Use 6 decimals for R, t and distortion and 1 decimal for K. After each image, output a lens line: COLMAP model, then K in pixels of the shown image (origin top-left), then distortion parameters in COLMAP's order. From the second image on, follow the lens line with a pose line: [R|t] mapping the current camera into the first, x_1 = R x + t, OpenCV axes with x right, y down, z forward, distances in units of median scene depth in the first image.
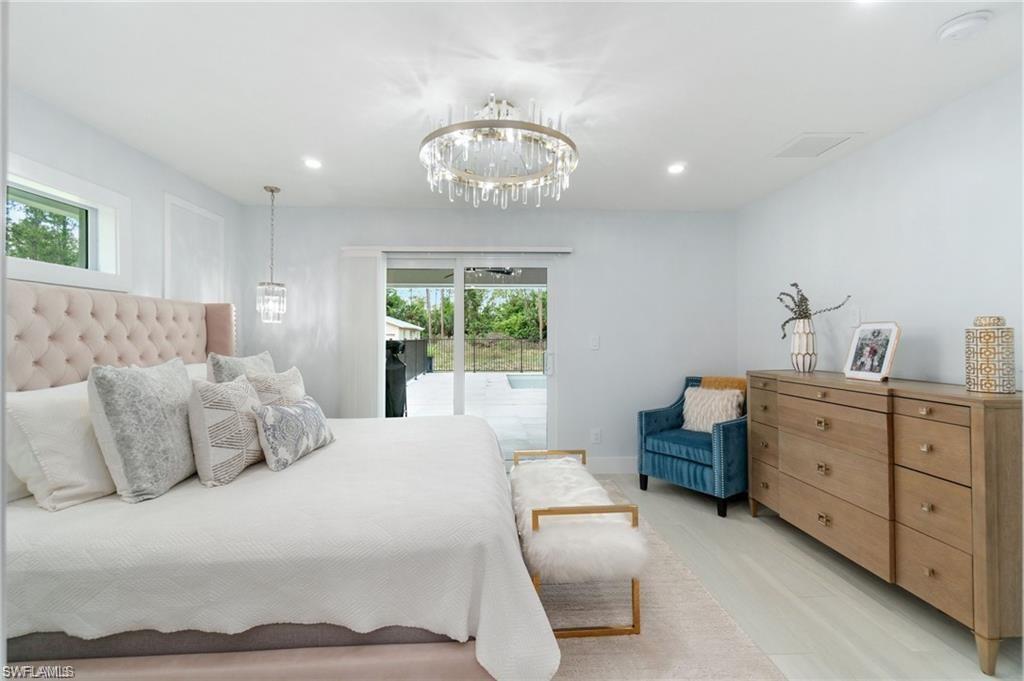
lens RADIAL K [[445.2, 0, 507.7], [0, 445.2, 338.9], [0, 0, 1]] dist [-0.002838, 0.000170]
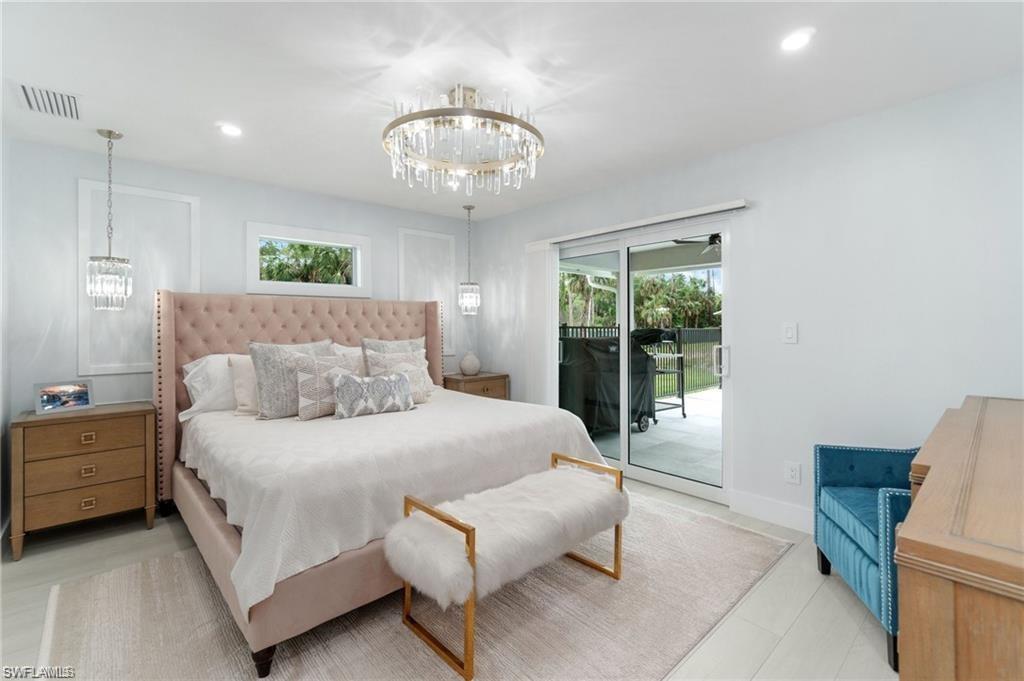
lens RADIAL K [[445.2, 0, 482.5], [0, 445.2, 327.9], [0, 0, 1]] dist [-0.002838, 0.000170]
pose [[0.637977, 0.000218, -0.770055, 0.501841], [-0.000647, 1.000000, -0.000253, 0.001603], [0.770055, 0.000660, 0.637977, 0.259167]]
